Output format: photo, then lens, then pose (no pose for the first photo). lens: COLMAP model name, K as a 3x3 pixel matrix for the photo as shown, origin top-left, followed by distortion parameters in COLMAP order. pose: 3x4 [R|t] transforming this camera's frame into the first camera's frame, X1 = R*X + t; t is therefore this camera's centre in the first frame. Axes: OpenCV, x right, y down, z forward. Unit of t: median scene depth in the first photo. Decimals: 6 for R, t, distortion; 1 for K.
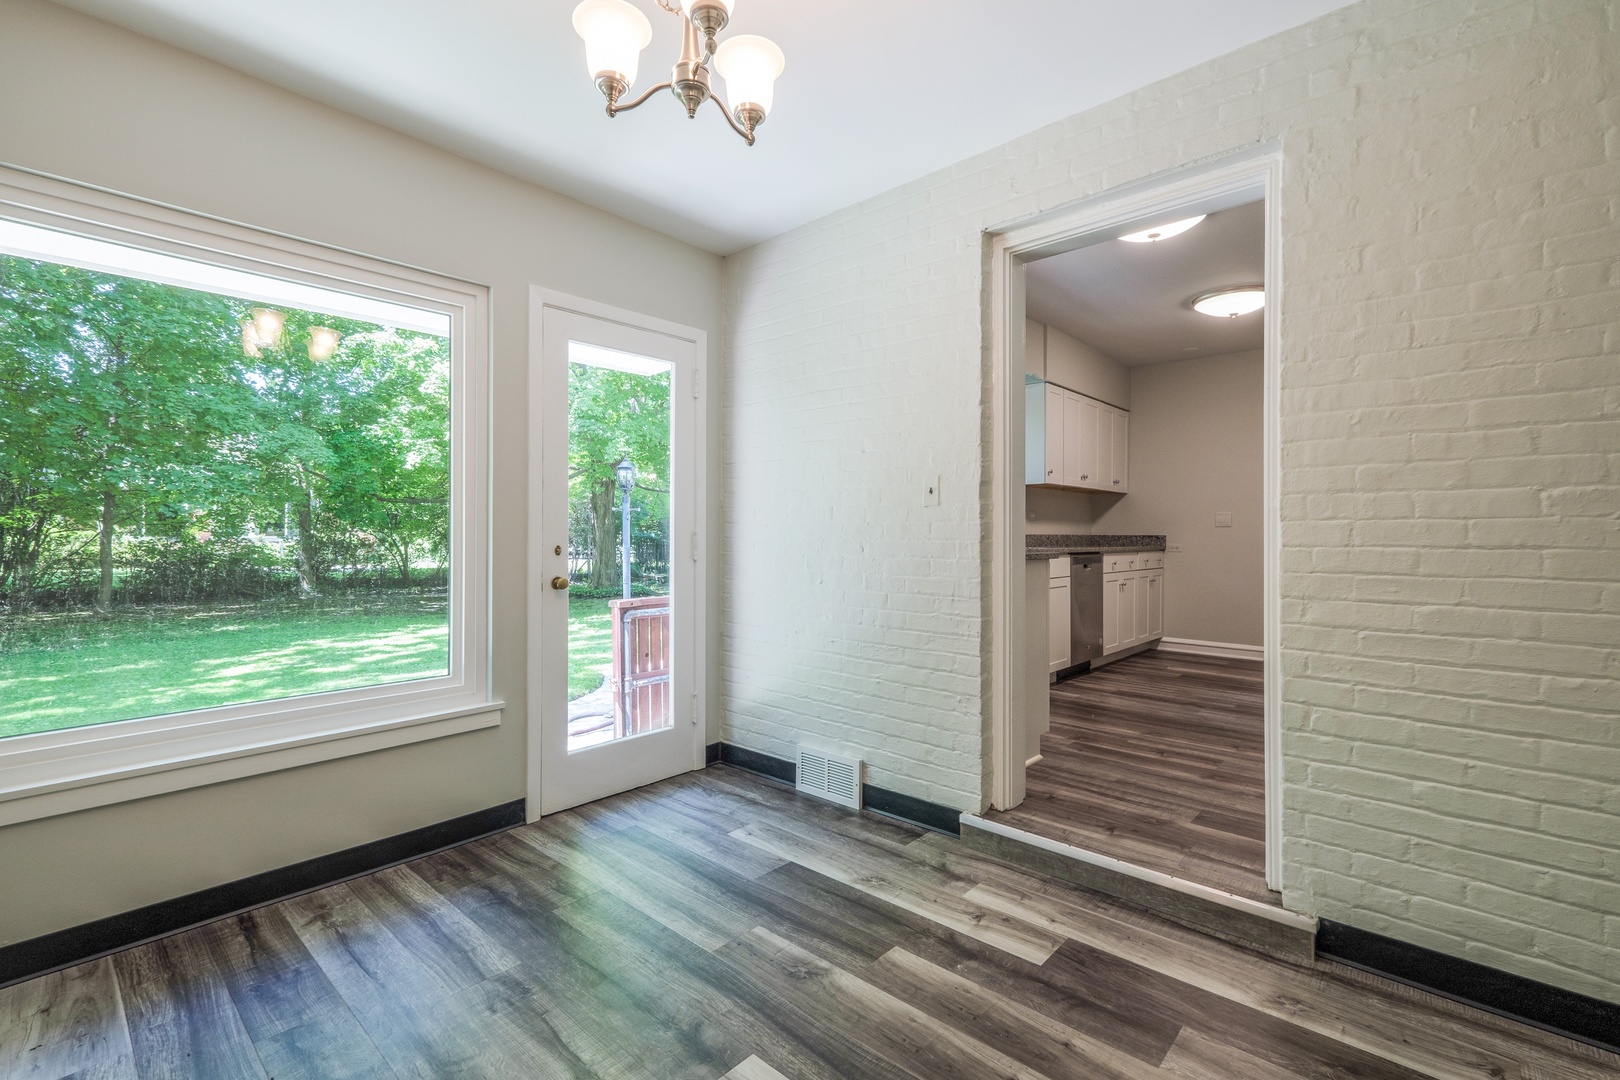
lens RADIAL K [[719.5, 0, 792.8], [0, 719.5, 543.1], [0, 0, 1]] dist [-0.000275, -0.000359]
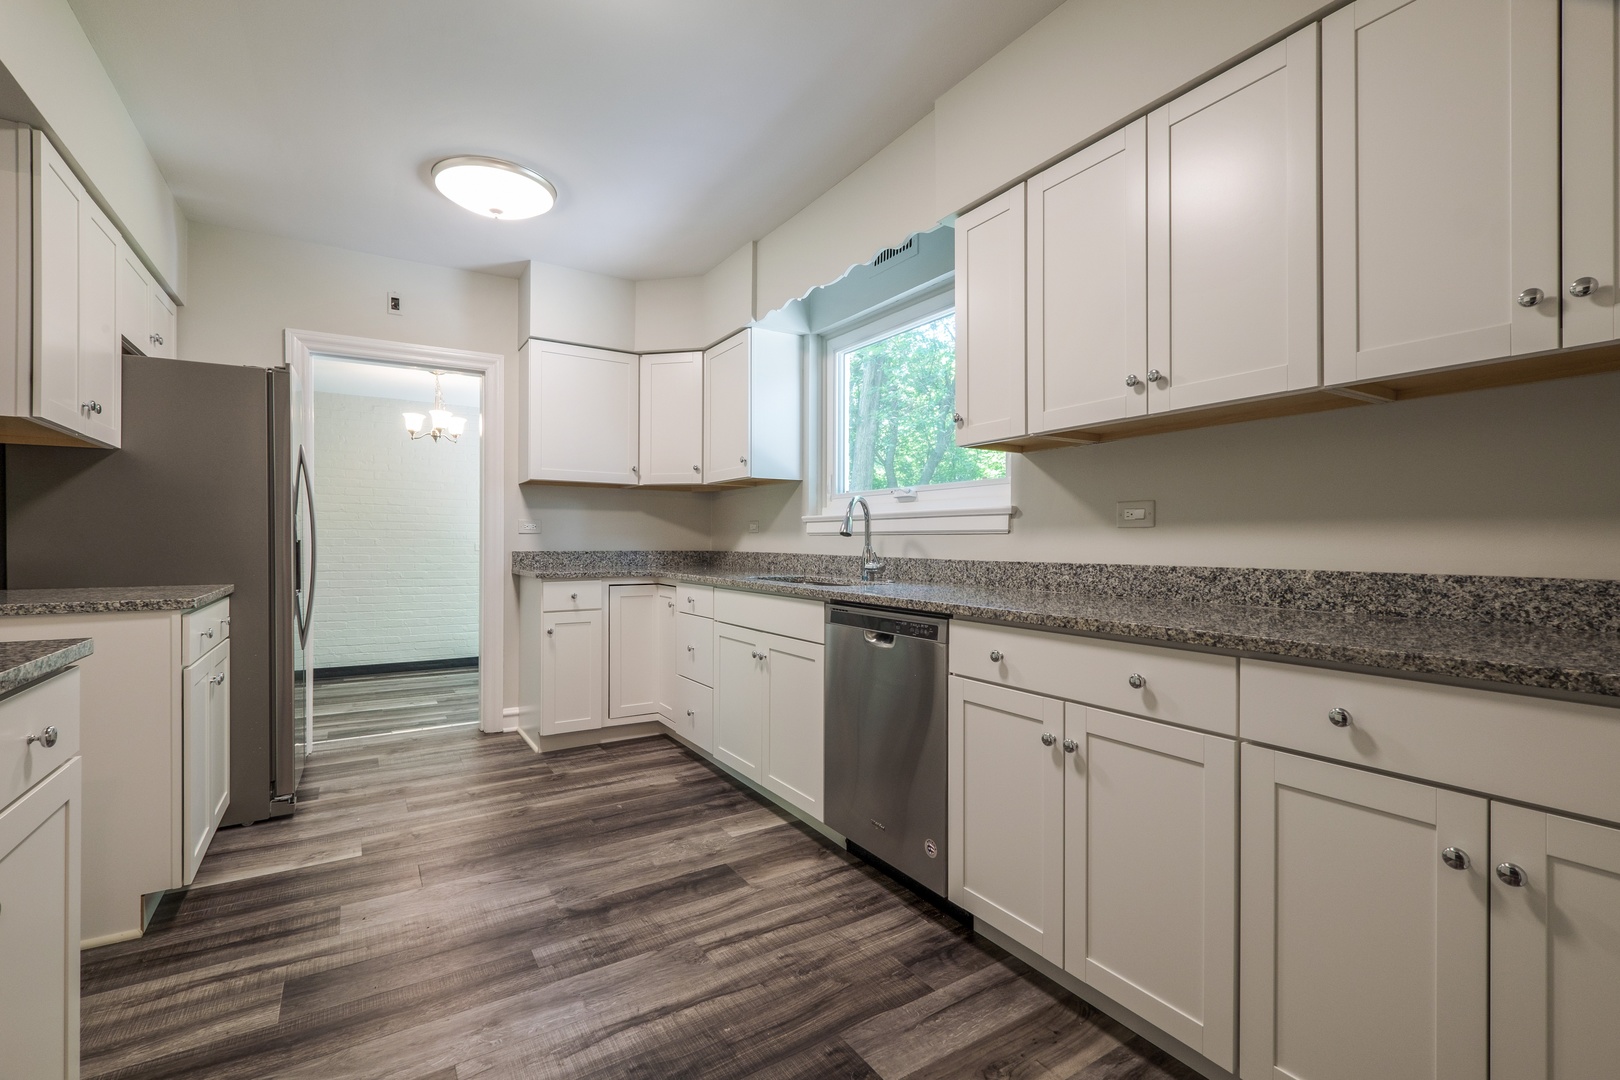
lens RADIAL K [[719.5, 0, 792.8], [0, 719.5, 543.1], [0, 0, 1]] dist [-0.000275, -0.000359]
pose [[-0.263111, 0.002184, -0.964763, 1.273658], [-0.011557, 0.999919, 0.005416, -0.038033], [0.964696, 0.012575, -0.263064, 1.613137]]
